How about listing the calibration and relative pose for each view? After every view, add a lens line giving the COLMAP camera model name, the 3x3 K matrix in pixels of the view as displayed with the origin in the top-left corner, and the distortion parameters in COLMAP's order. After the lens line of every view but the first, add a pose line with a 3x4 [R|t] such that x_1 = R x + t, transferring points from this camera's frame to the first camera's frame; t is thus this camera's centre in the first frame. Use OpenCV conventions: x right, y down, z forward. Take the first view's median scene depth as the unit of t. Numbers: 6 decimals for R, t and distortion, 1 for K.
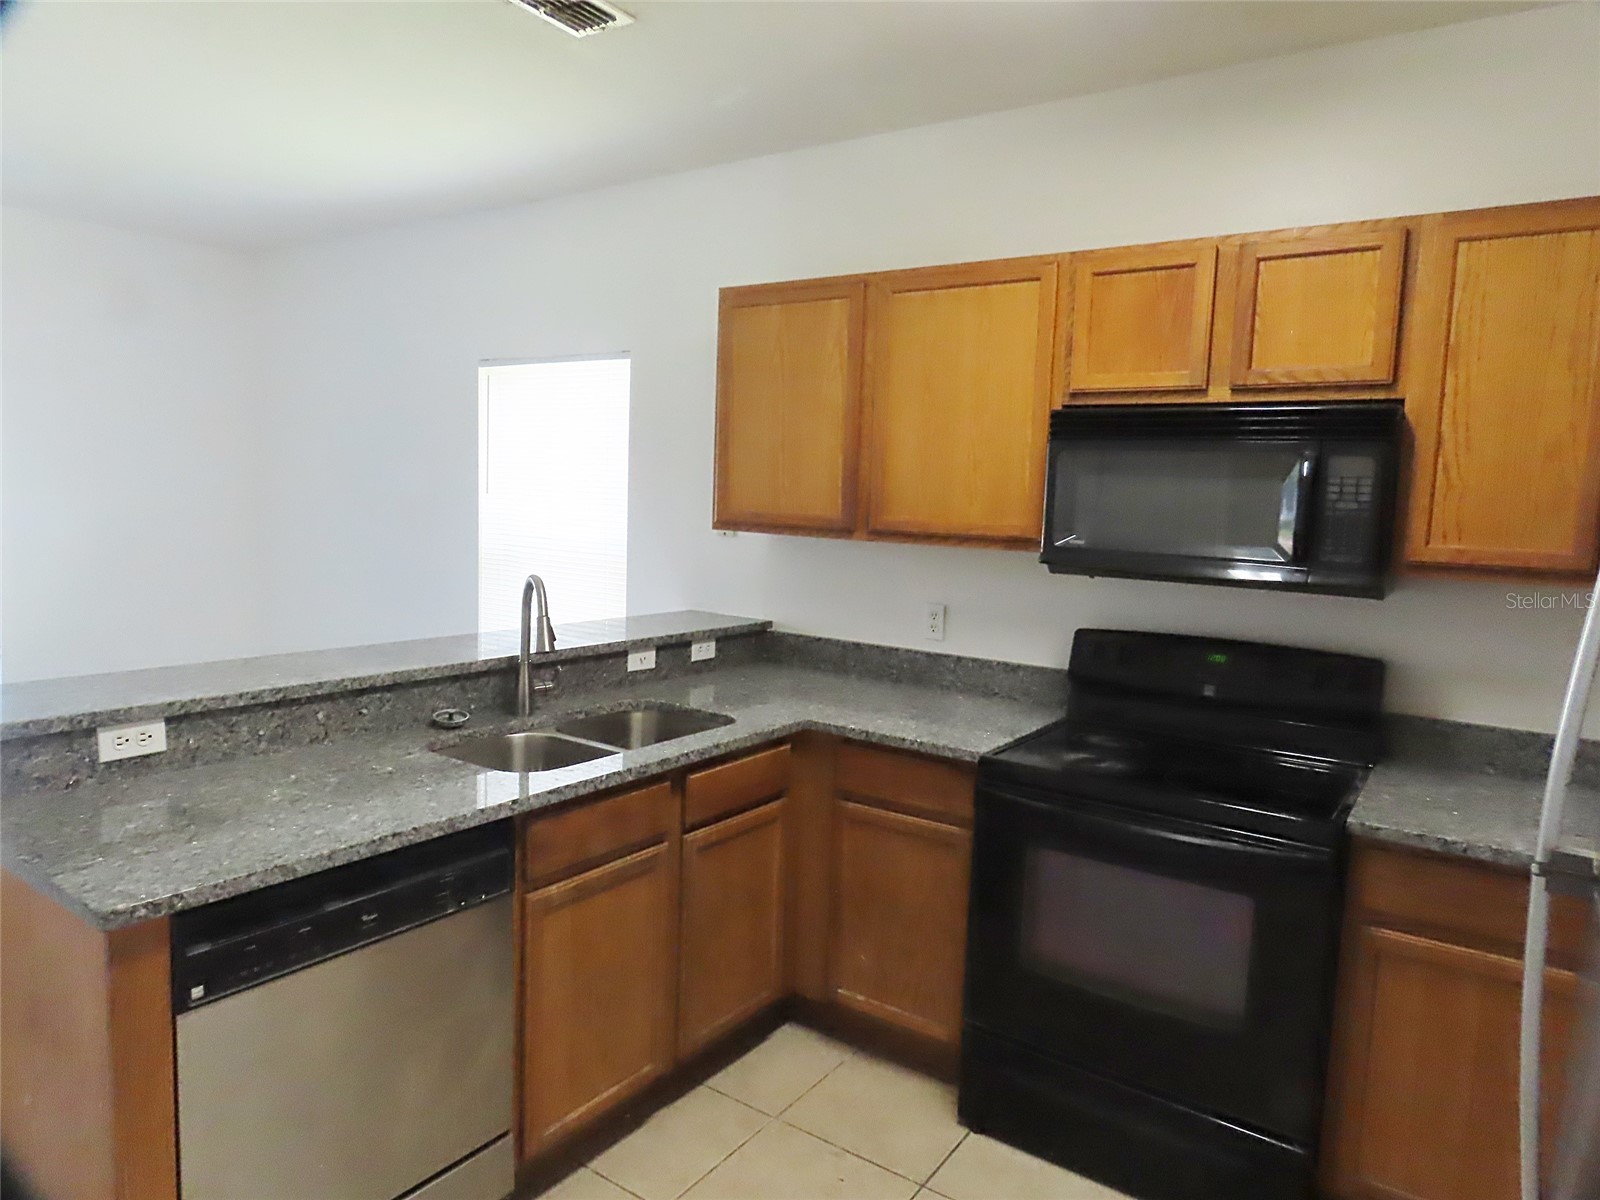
lens RADIAL K [[1008.7, 0, 800.8], [0, 1008.7, 592.4], [0, 0, 1]] dist [-0.008750, 0.007664]
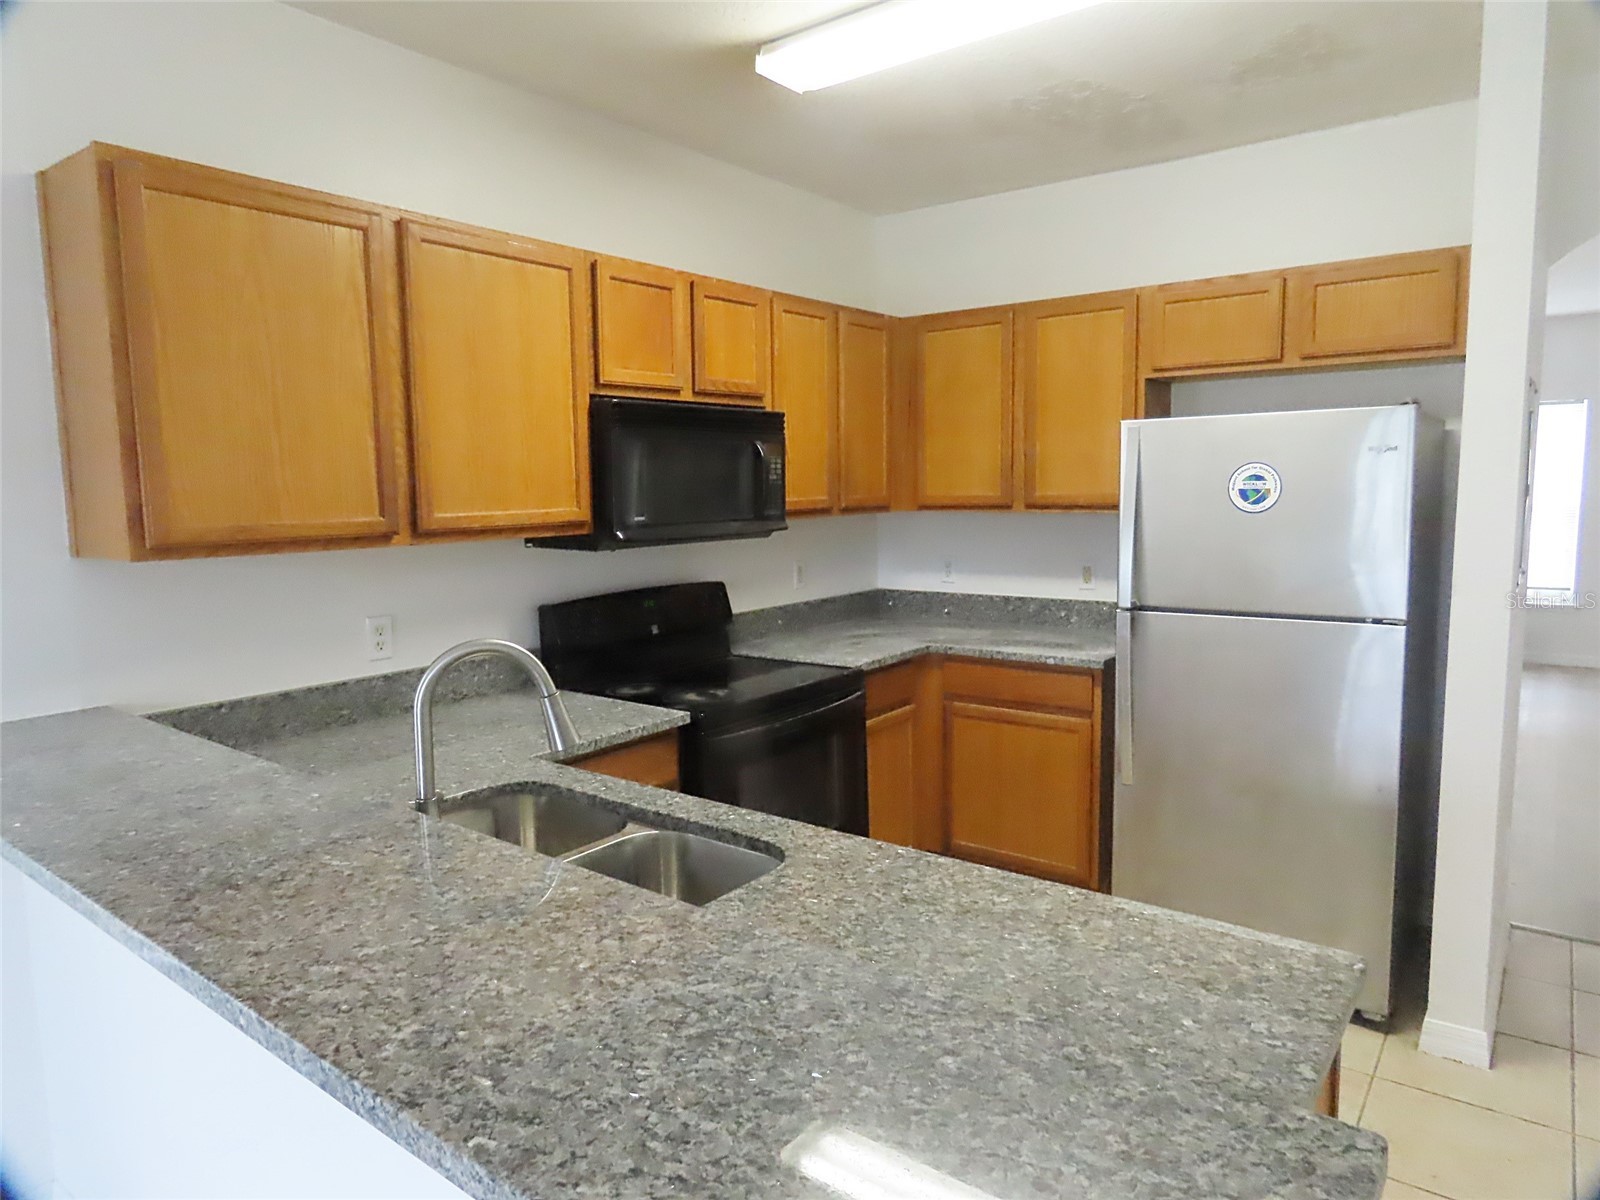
lens RADIAL K [[1008.7, 0, 795.8], [0, 1008.7, 602.6], [0, 0, 1]] dist [-0.008750, 0.007664]
pose [[0.046709, -0.157688, 0.986384, -0.856379], [0.114586, 0.981789, 0.151528, -0.110732], [-0.992315, 0.105948, 0.063927, 0.772243]]
